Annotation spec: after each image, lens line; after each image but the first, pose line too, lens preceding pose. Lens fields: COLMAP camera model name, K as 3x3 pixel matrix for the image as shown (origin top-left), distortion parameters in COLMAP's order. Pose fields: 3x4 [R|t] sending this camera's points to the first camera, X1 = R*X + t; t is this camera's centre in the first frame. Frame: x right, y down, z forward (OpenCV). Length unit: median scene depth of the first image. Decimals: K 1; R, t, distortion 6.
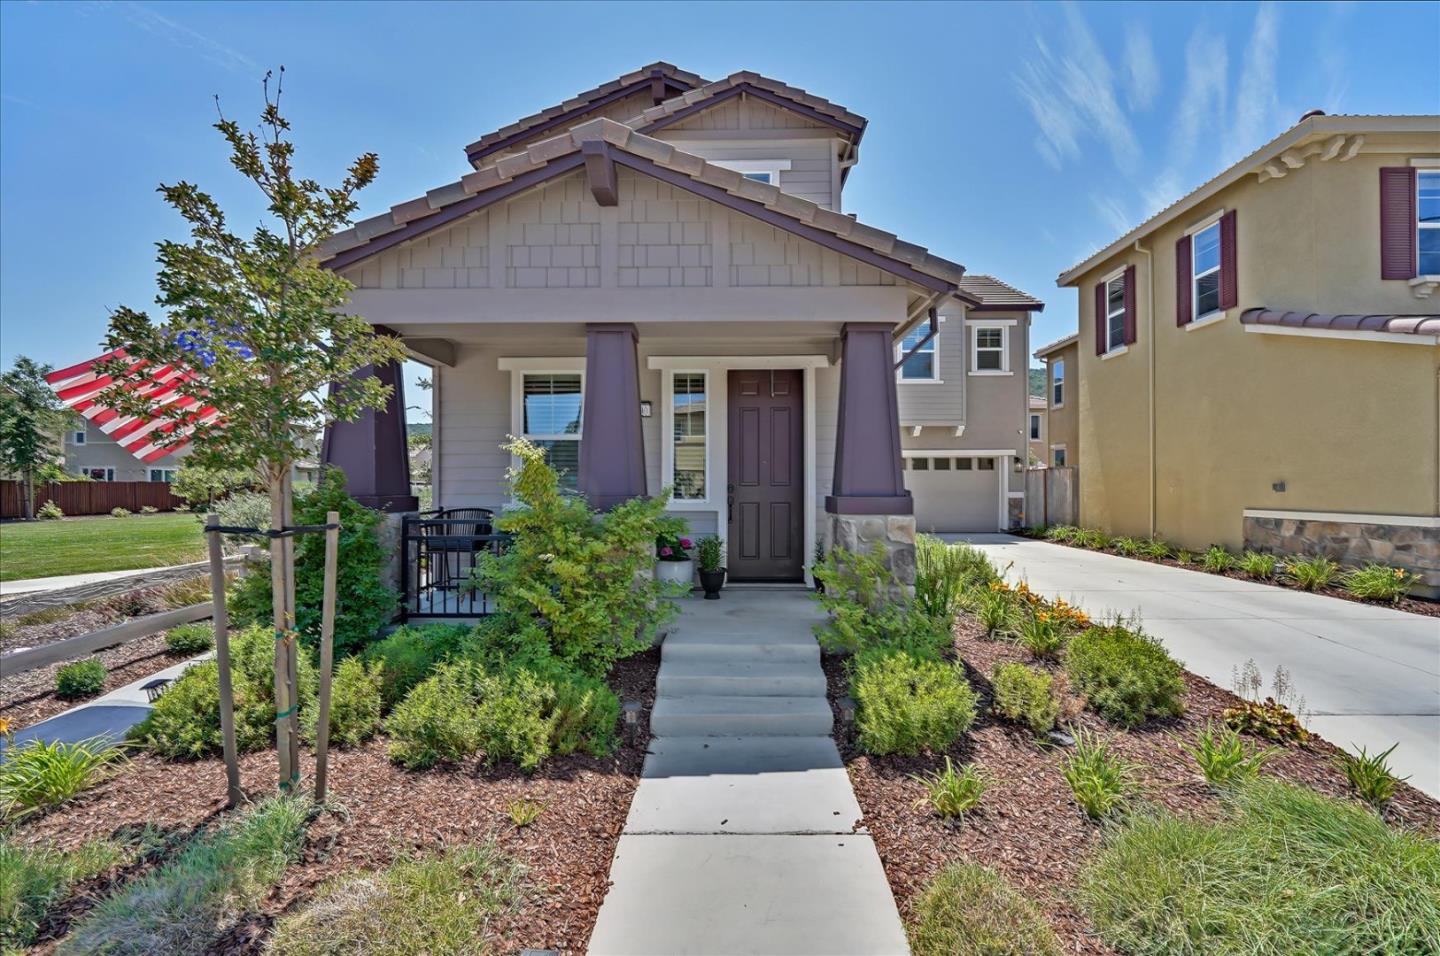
lens RADIAL K [[596.5, 0, 726.1], [0, 596.5, 479.5], [0, 0, 1]] dist [-0.000291, -0.001333]
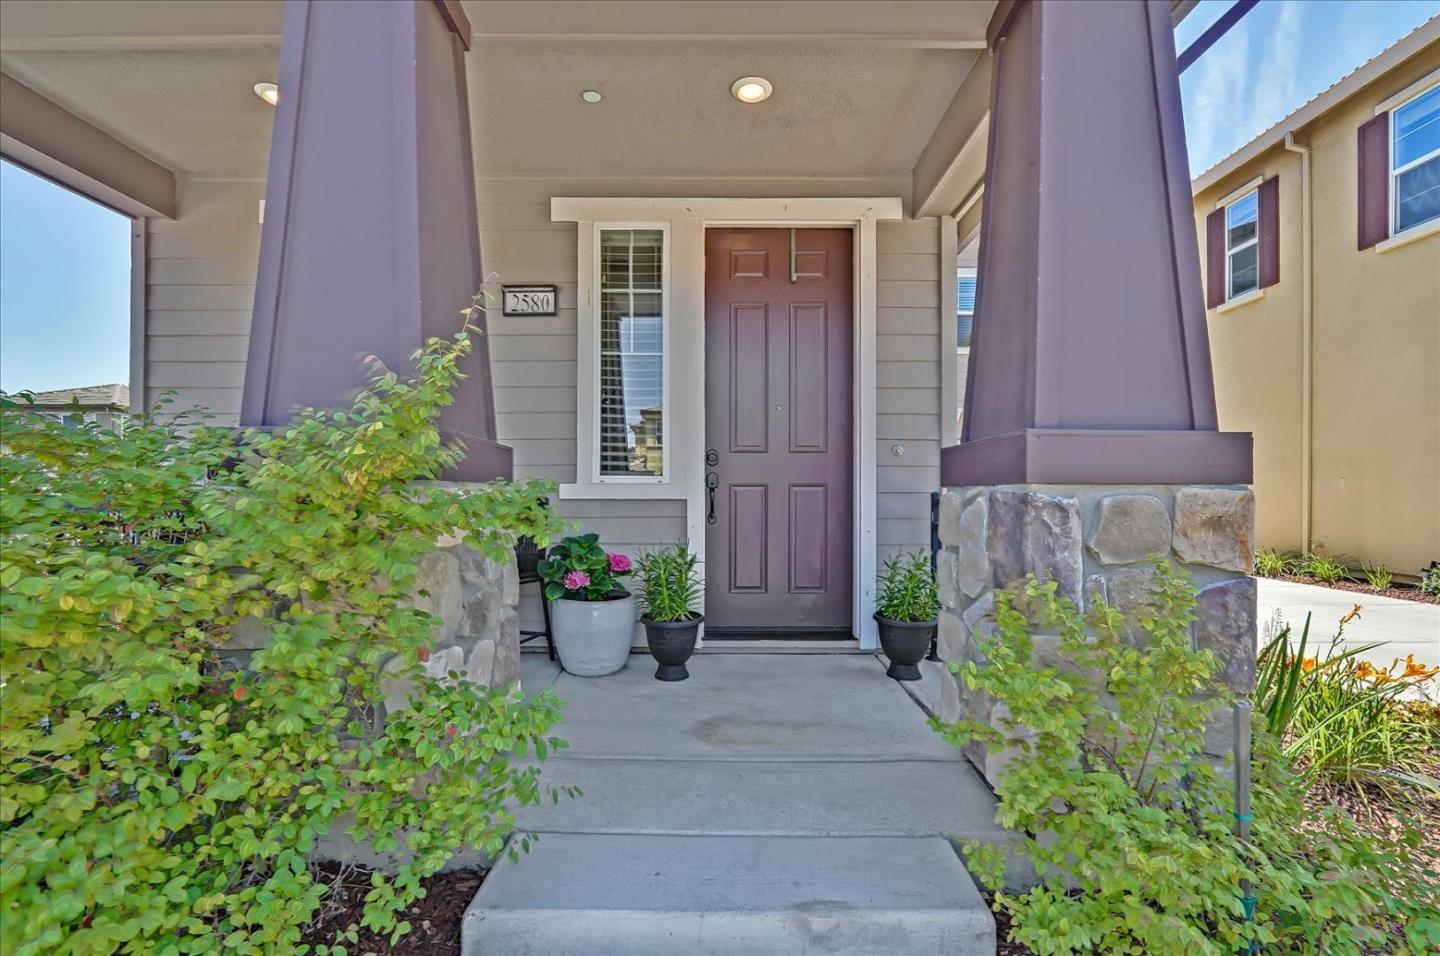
lens RADIAL K [[596.5, 0, 726.5], [0, 596.5, 498.3], [0, 0, 1]] dist [-0.000291, -0.001333]
pose [[0.999653, 0.004744, 0.025899, 0.006858], [-0.004908, 0.999968, 0.006272, 0.046802], [-0.025869, -0.006397, 0.999645, 0.473778]]
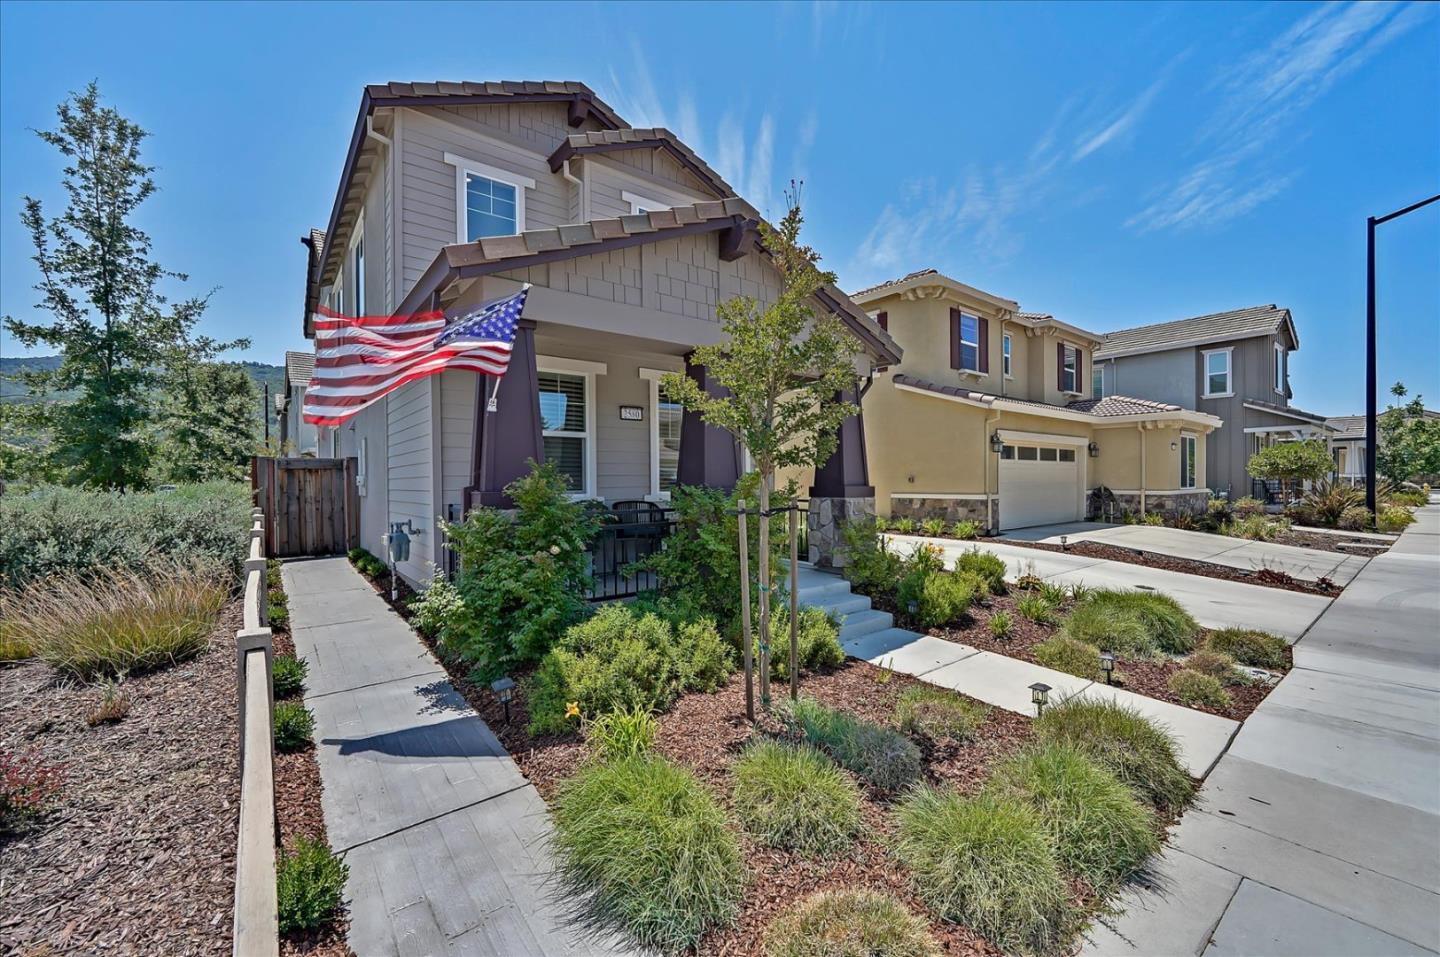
lens RADIAL K [[596.5, 0, 732.7], [0, 596.5, 483.4], [0, 0, 1]] dist [-0.000291, -0.001333]
pose [[0.768373, -0.007321, 0.639961, -0.713193], [0.000297, 0.999939, 0.011082, 0.003909], [-0.640002, -0.008325, 0.768328, 0.002725]]
